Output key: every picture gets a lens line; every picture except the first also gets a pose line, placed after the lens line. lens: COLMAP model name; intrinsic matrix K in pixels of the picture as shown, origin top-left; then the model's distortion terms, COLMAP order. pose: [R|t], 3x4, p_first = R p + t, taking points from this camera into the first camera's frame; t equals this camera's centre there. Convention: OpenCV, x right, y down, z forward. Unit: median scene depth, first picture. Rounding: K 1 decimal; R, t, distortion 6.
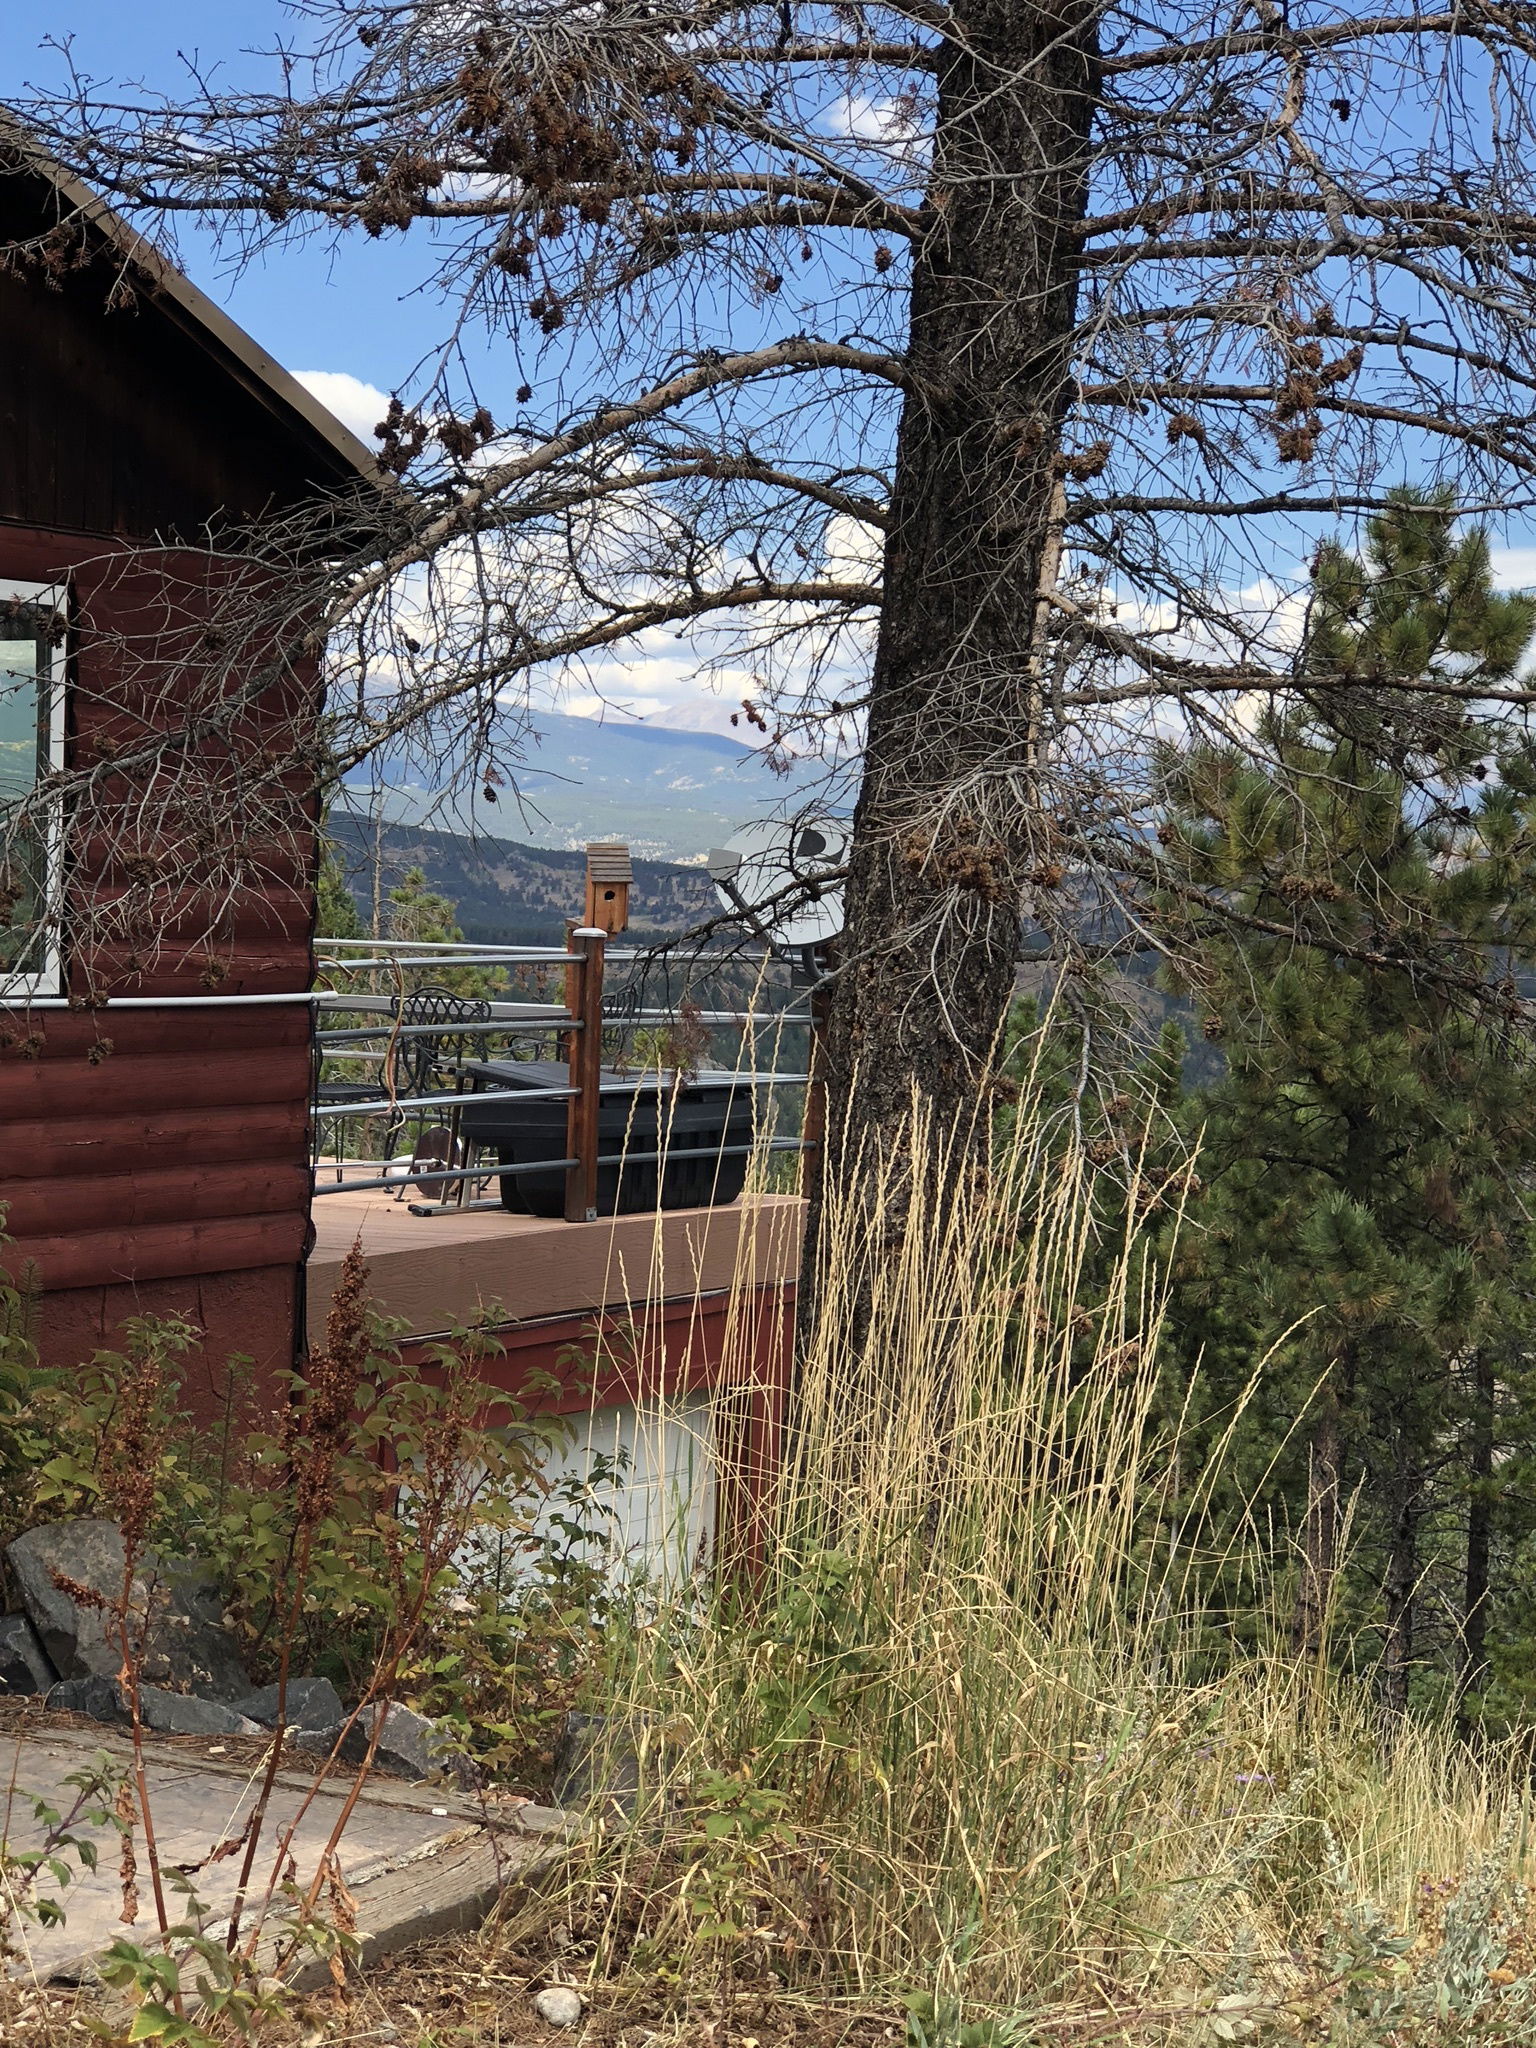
lens RADIAL K [[3996.7, 0, 769.4], [0, 3996.7, 994.6], [0, 0, 1]] dist [0.043702, 0.159375]
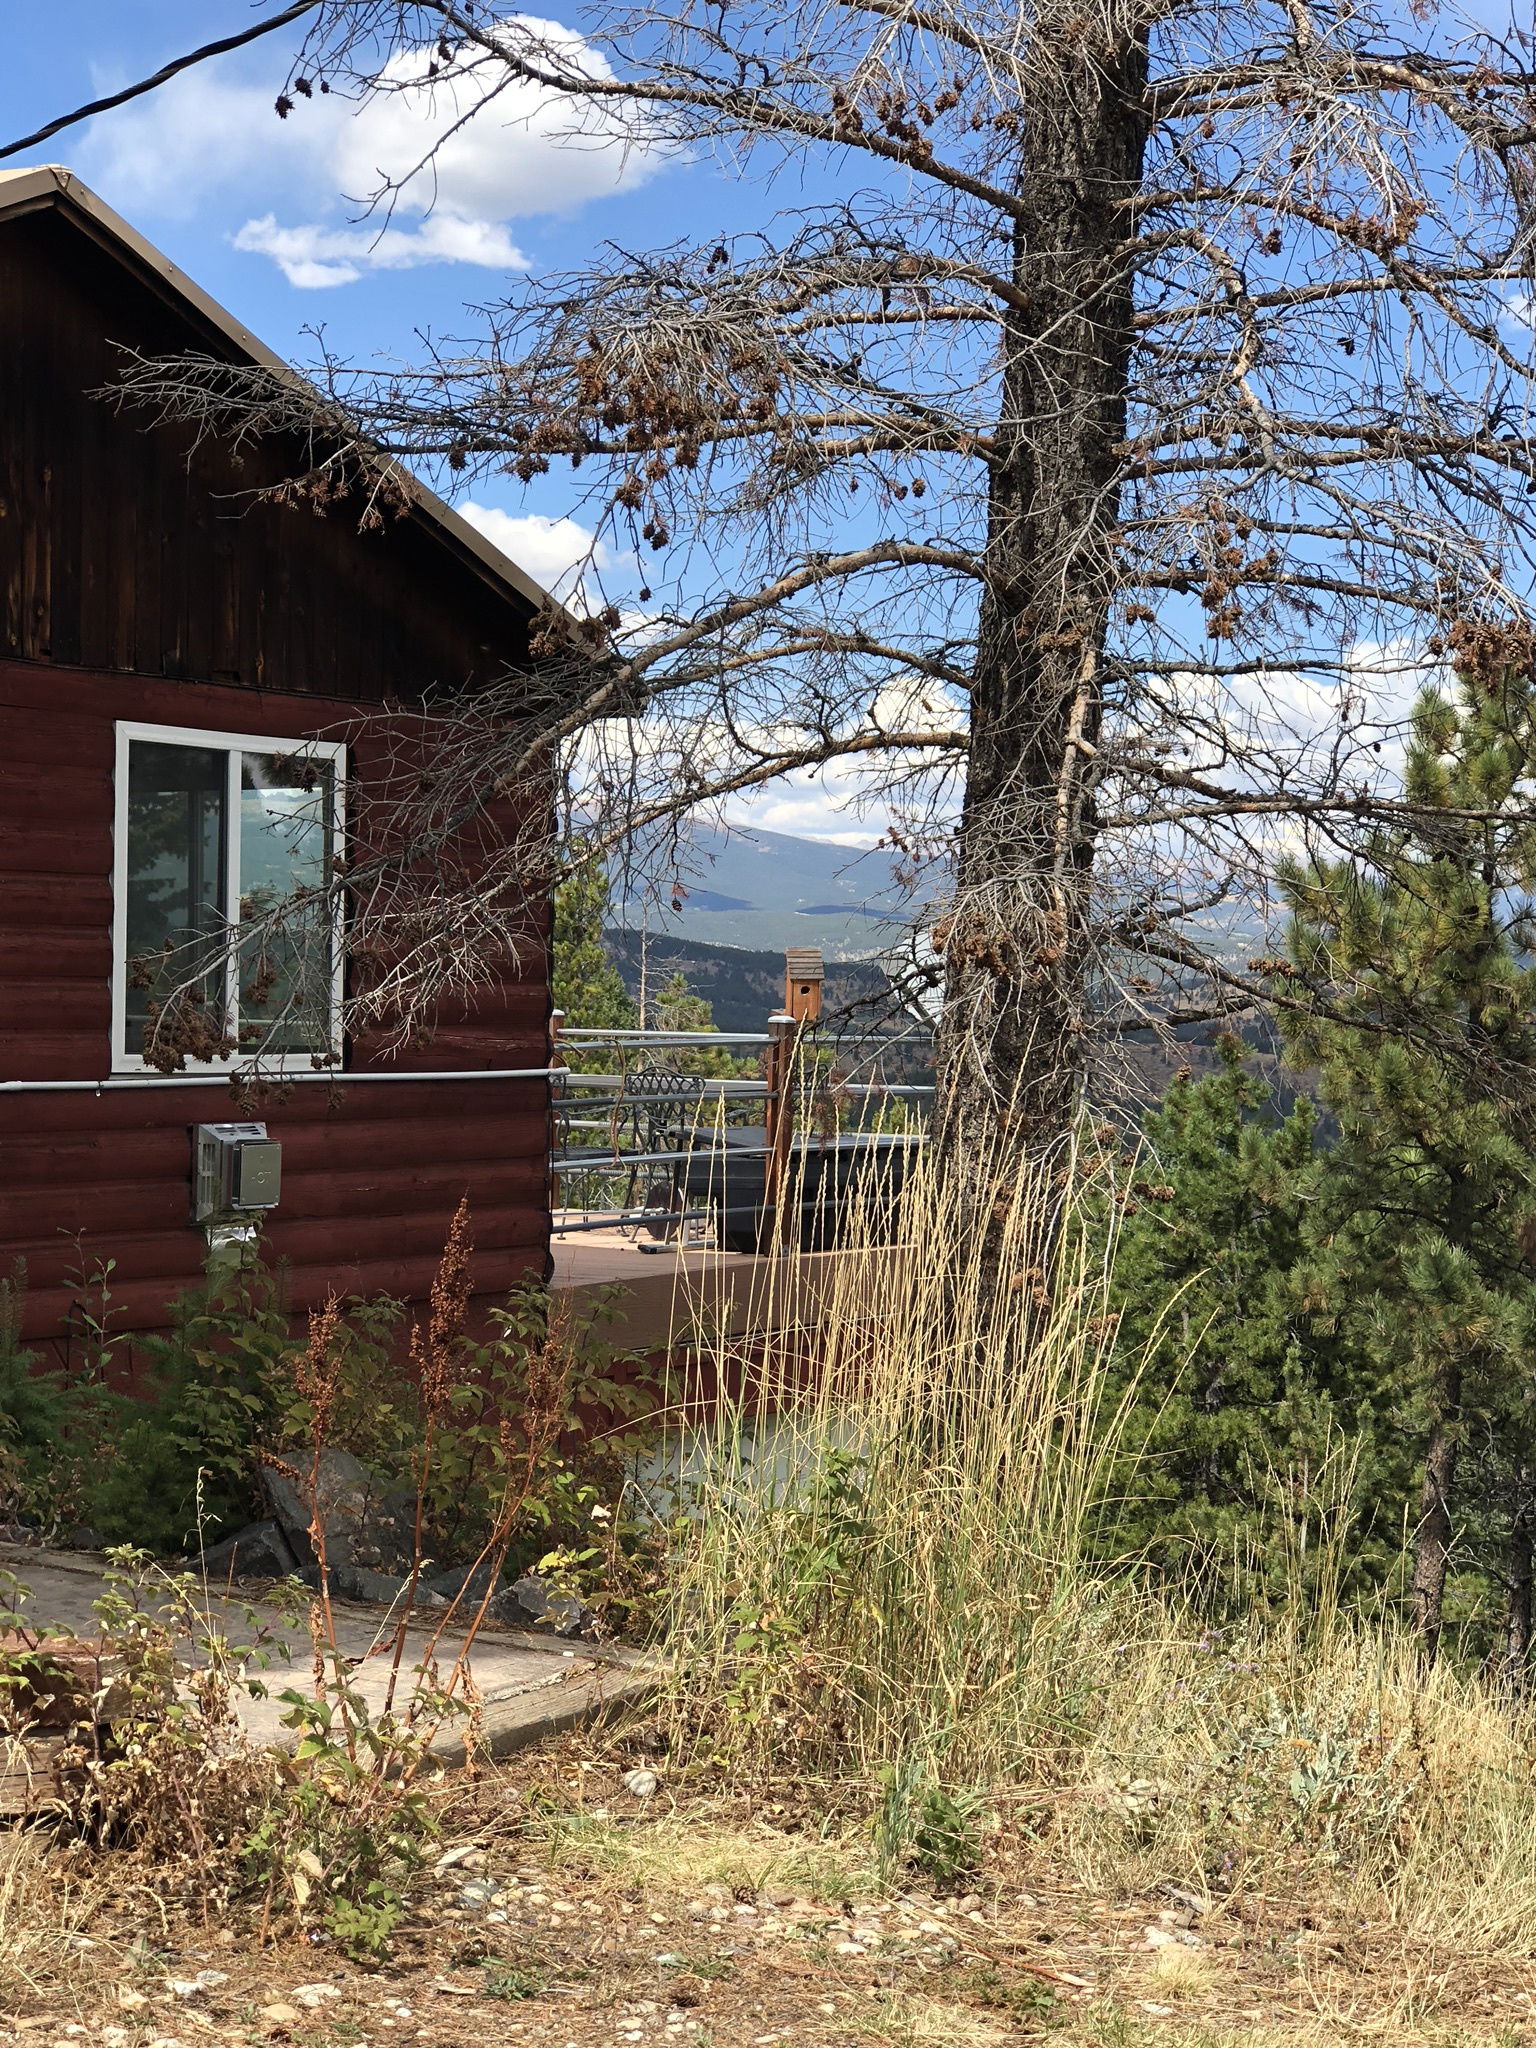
lens RADIAL K [[3514.1, 0, 768.0], [0, 3514.1, 1024.0], [0, 0, 1]] dist [0.002457, 0.211179]
pose [[0.997256, -0.010191, -0.073329, 0.044808], [0.008794, 0.999774, -0.019347, 0.009972], [0.073509, 0.018650, 0.997120, -0.106860]]
